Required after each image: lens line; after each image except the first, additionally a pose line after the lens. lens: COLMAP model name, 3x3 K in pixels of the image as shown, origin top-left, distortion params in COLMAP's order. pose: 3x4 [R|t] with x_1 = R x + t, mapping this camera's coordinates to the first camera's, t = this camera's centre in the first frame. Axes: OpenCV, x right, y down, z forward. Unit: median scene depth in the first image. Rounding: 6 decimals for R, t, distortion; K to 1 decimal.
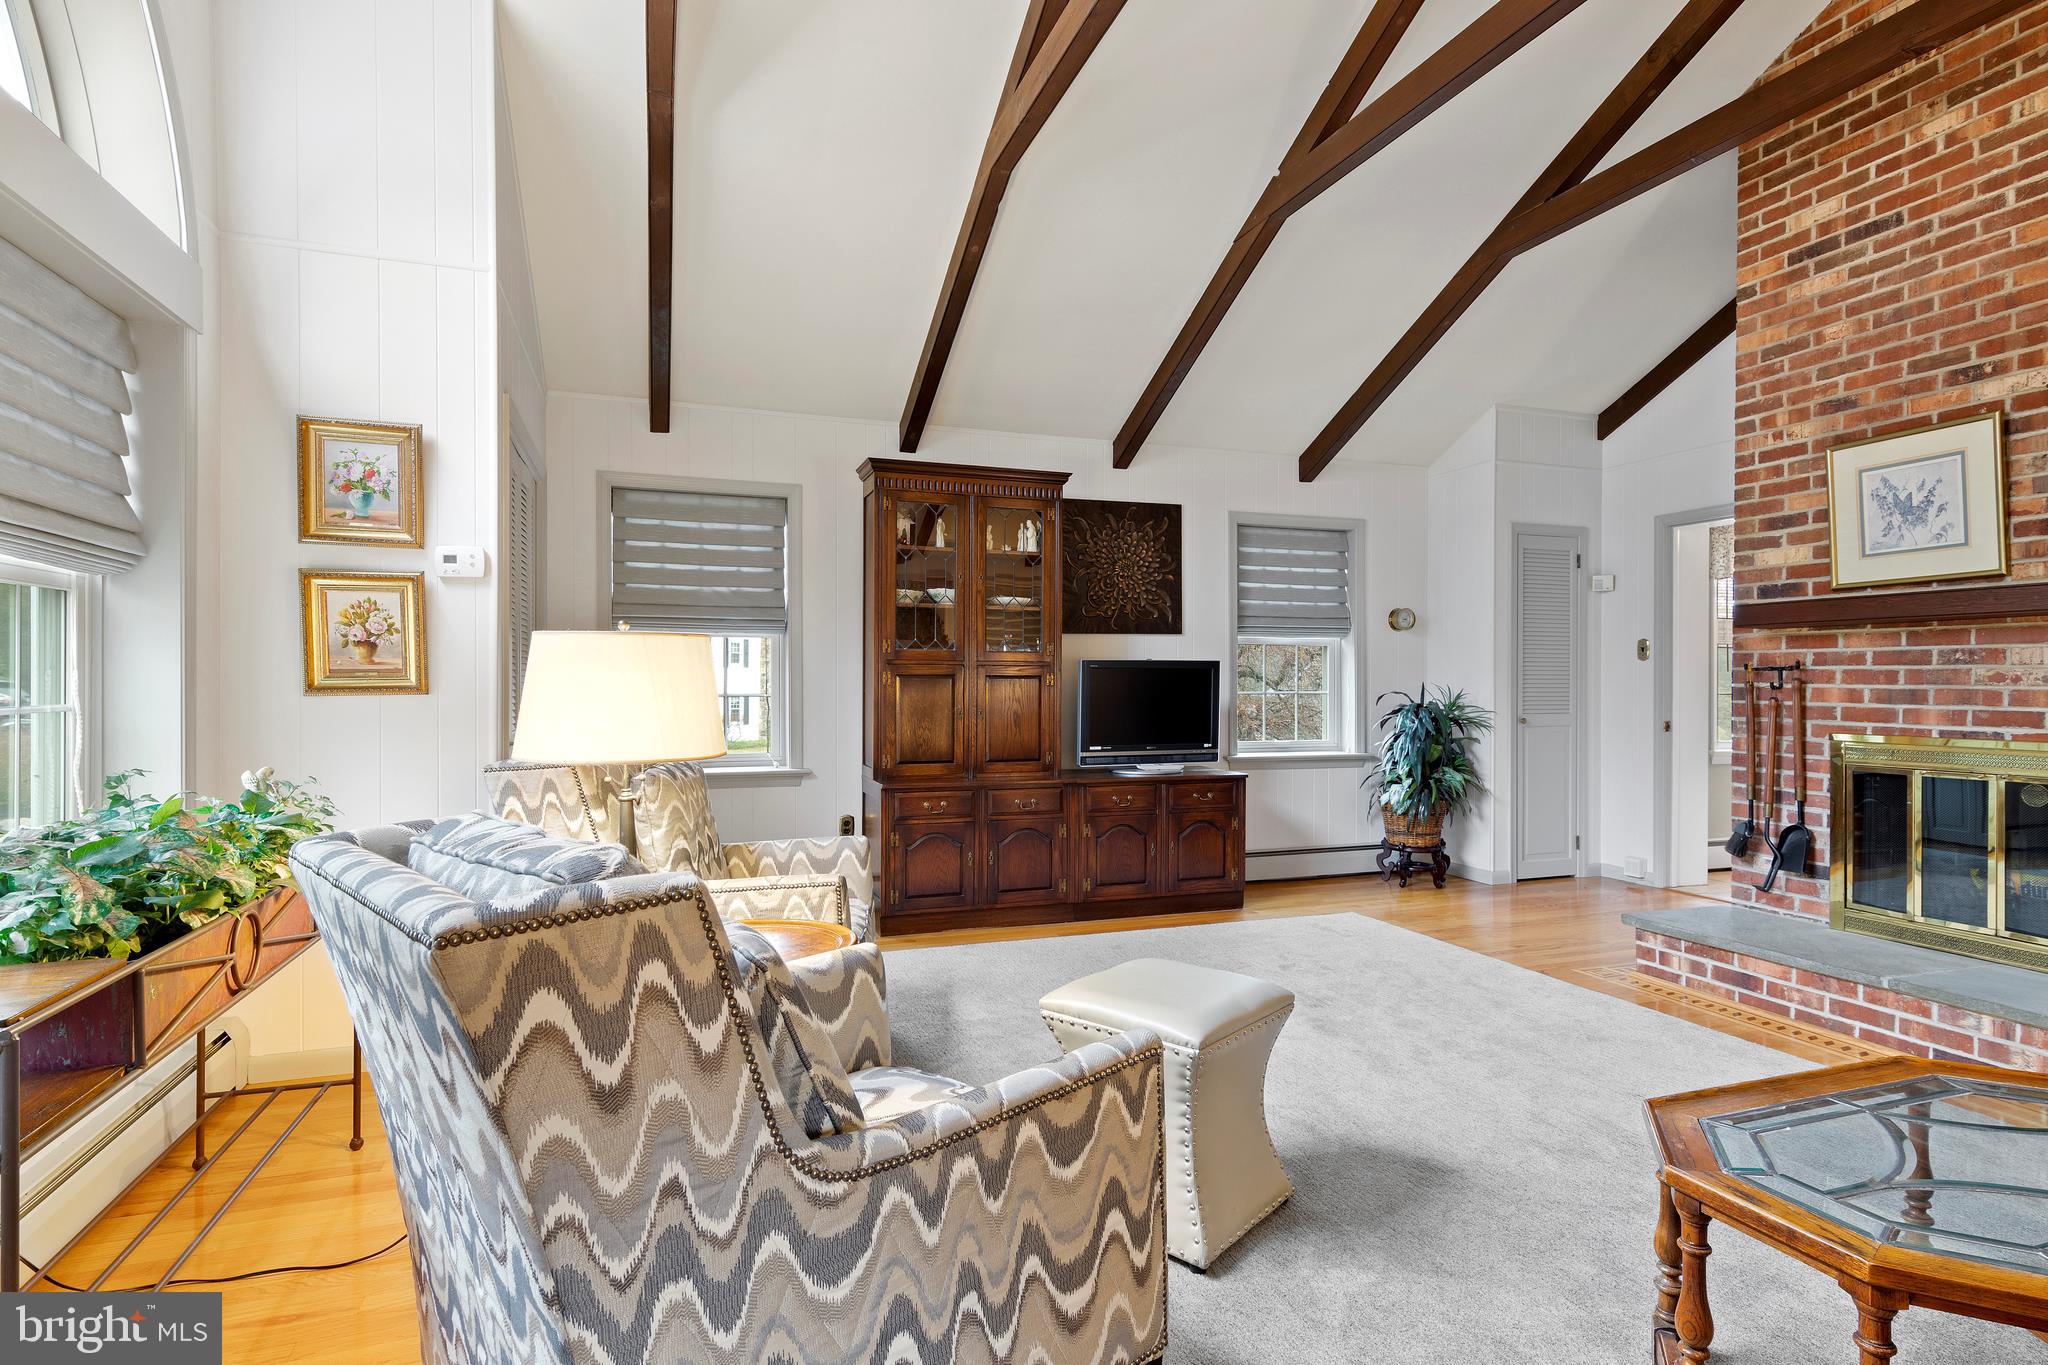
lens RADIAL K [[1039.3, 0, 1024.0], [0, 1039.3, 682.5], [0, 0, 1]] dist [-0.001683, -0.000694]
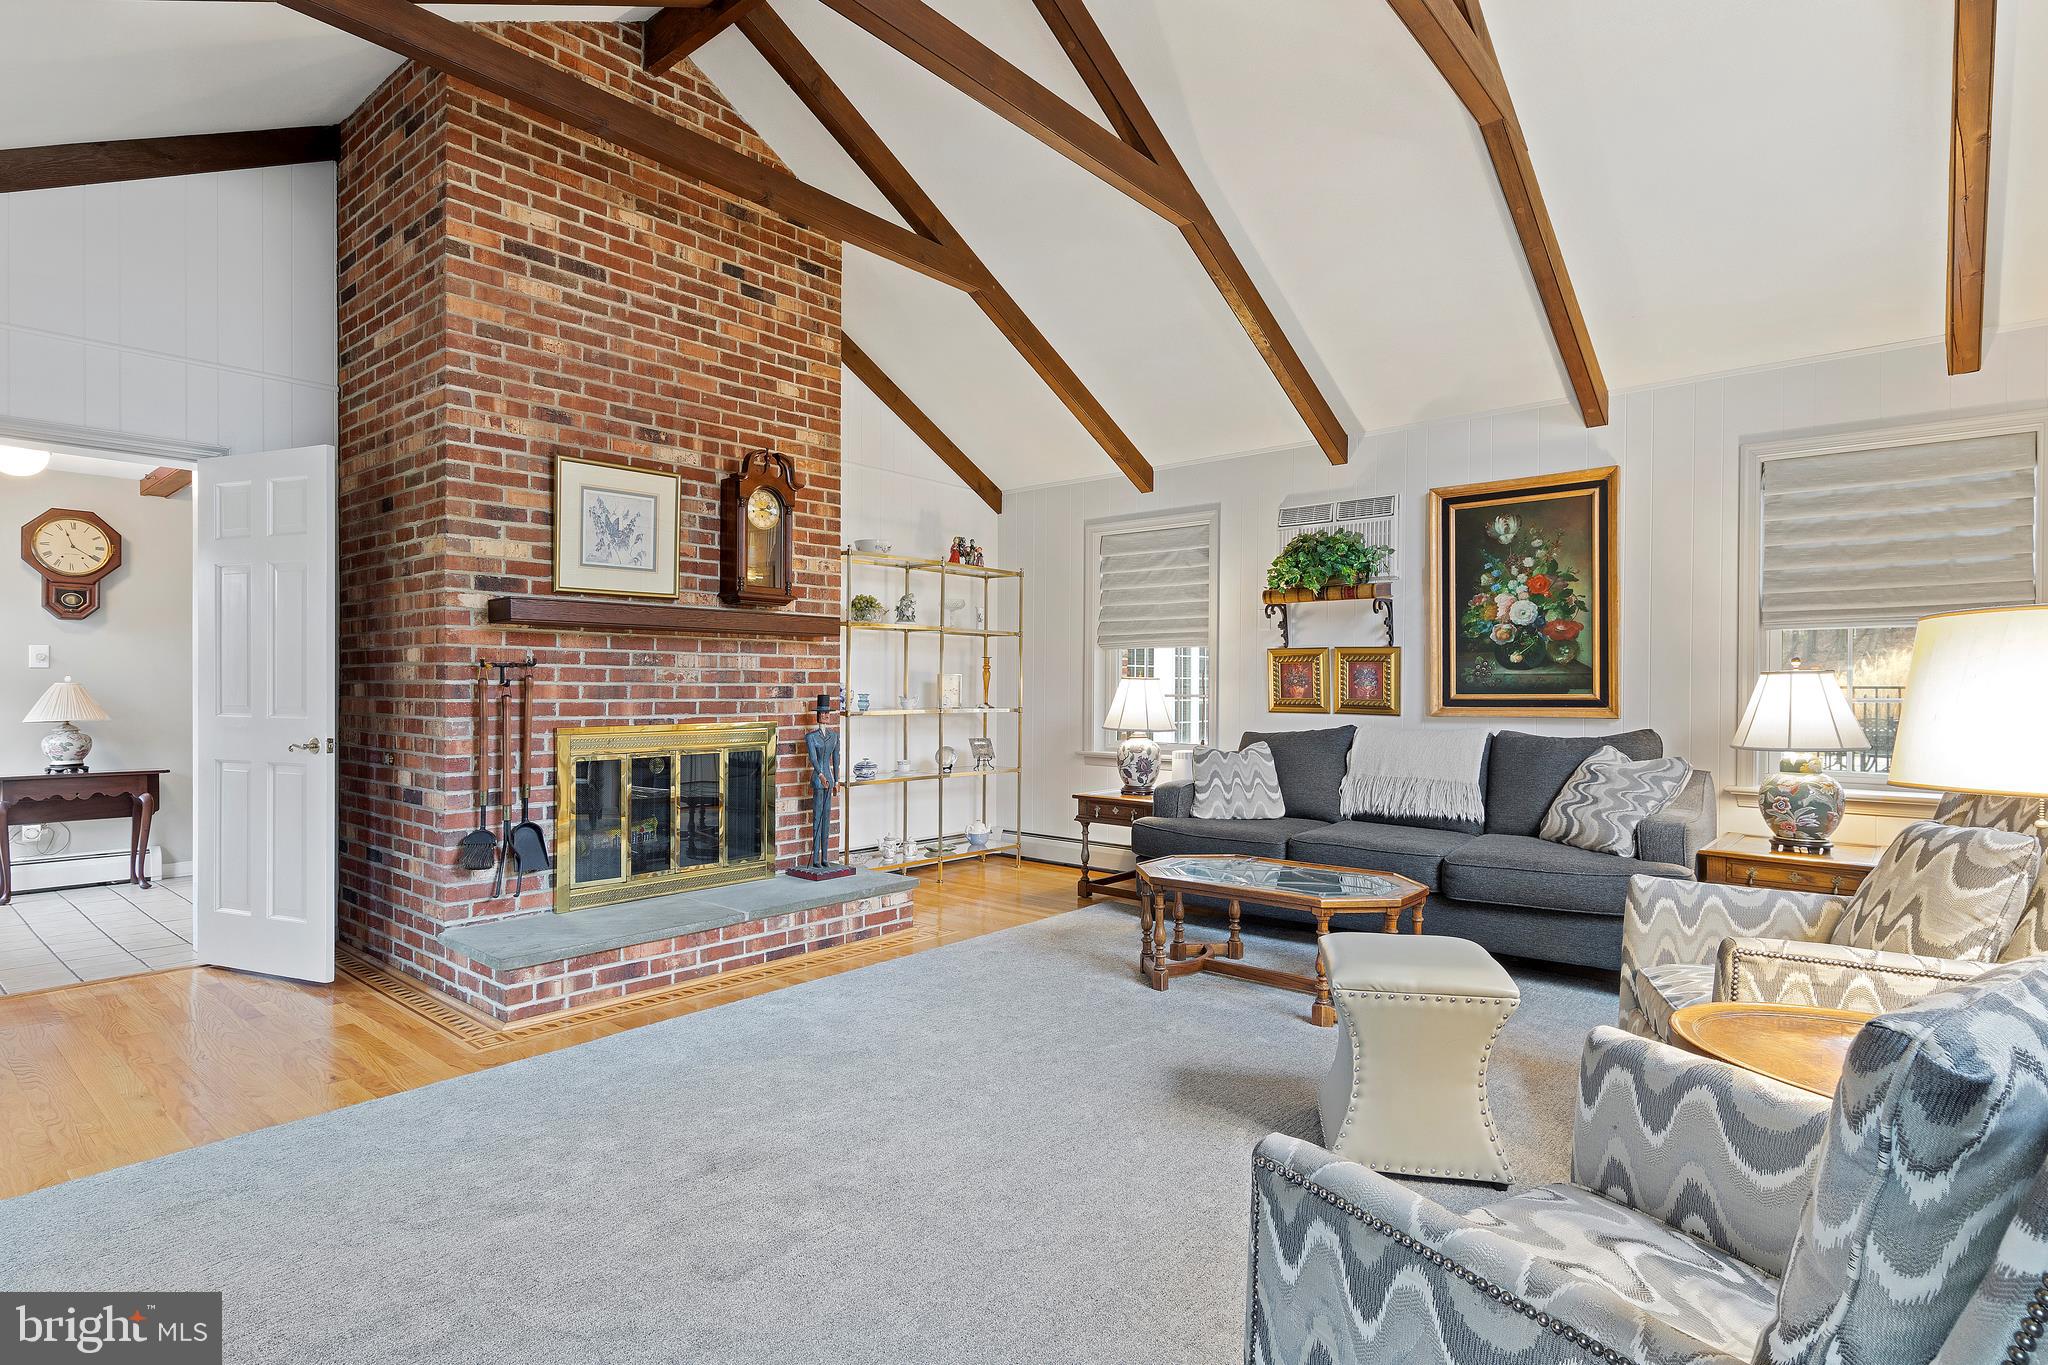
lens RADIAL K [[1039.3, 0, 1024.0], [0, 1039.3, 682.5], [0, 0, 1]] dist [-0.001683, -0.000694]
pose [[-0.502753, -0.008880, 0.864384, -0.376537], [-0.010731, 0.999934, 0.004031, -0.006748], [-0.864363, -0.007249, -0.502815, 1.143128]]
